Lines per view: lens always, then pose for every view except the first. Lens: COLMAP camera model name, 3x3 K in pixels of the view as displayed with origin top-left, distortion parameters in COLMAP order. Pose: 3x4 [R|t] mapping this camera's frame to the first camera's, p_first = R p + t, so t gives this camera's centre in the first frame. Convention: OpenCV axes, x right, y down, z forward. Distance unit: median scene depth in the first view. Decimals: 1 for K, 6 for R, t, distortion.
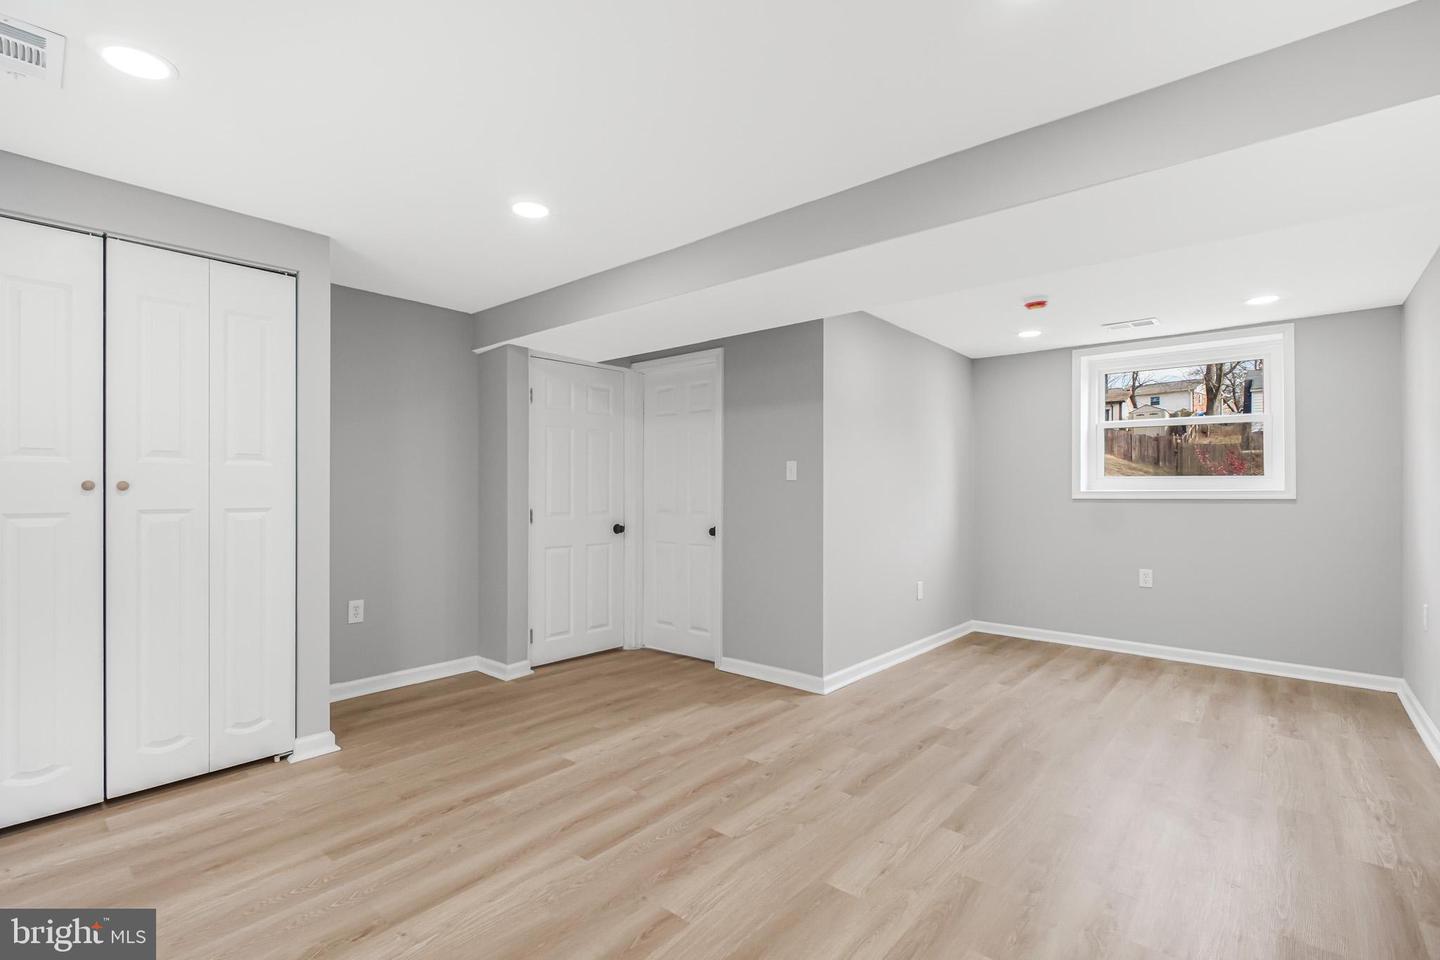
lens RADIAL K [[660.6, 0, 695.9], [0, 660.6, 491.0], [0, 0, 1]] dist [0.009032, -0.006998]
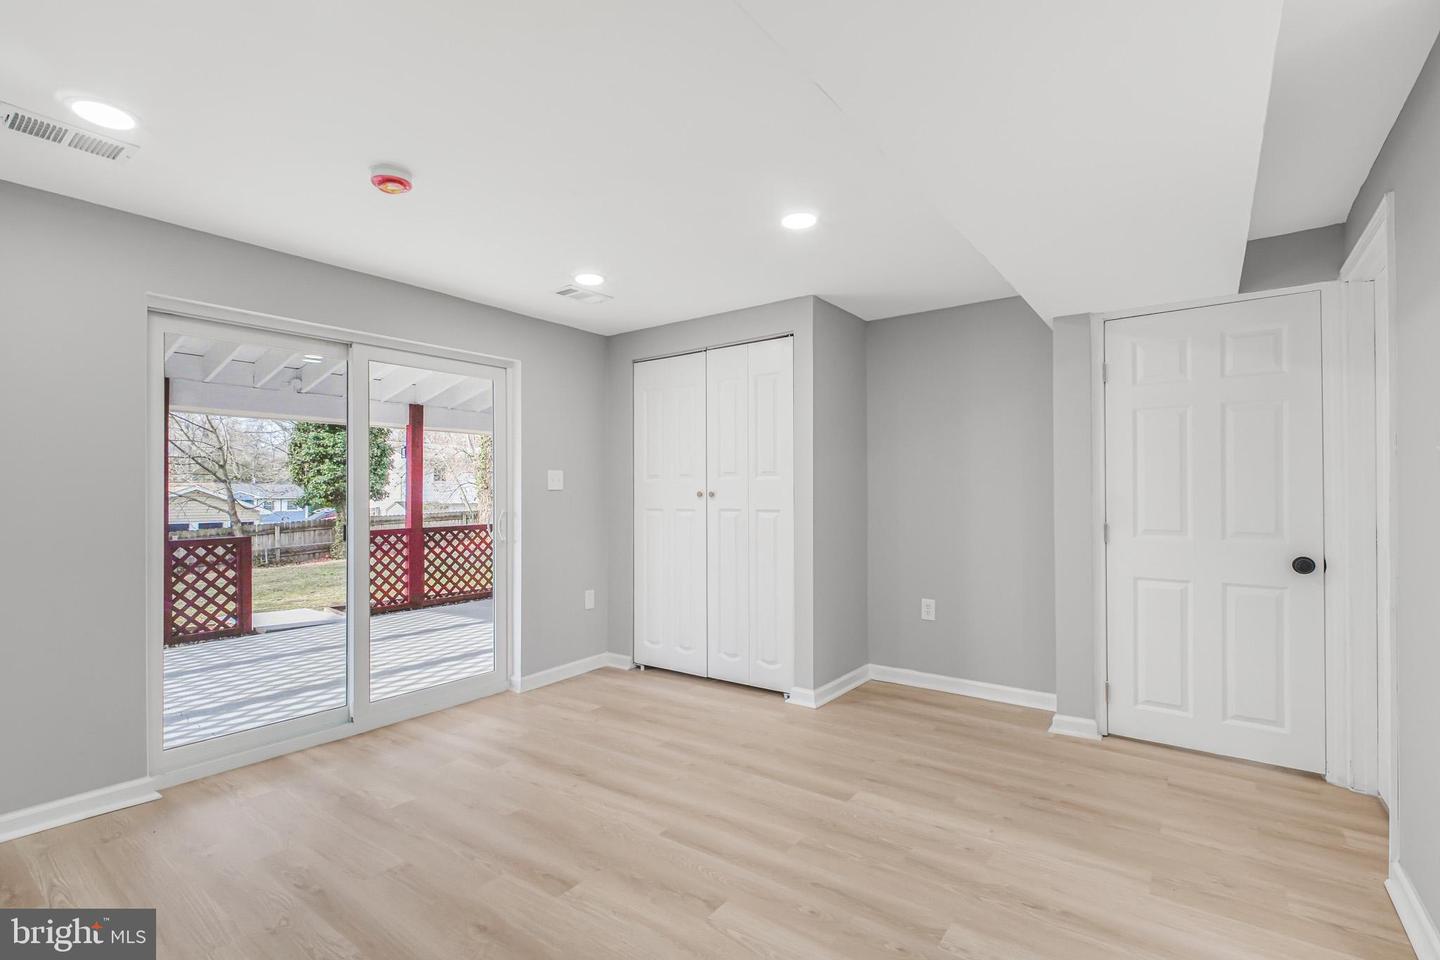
lens RADIAL K [[660.6, 0, 715.5], [0, 660.6, 490.1], [0, 0, 1]] dist [0.009032, -0.006998]
pose [[0.087366, -0.005876, -0.996159, 0.600395], [-0.002183, 0.999979, -0.006090, -0.005843], [0.996174, 0.002706, 0.087351, 0.633327]]
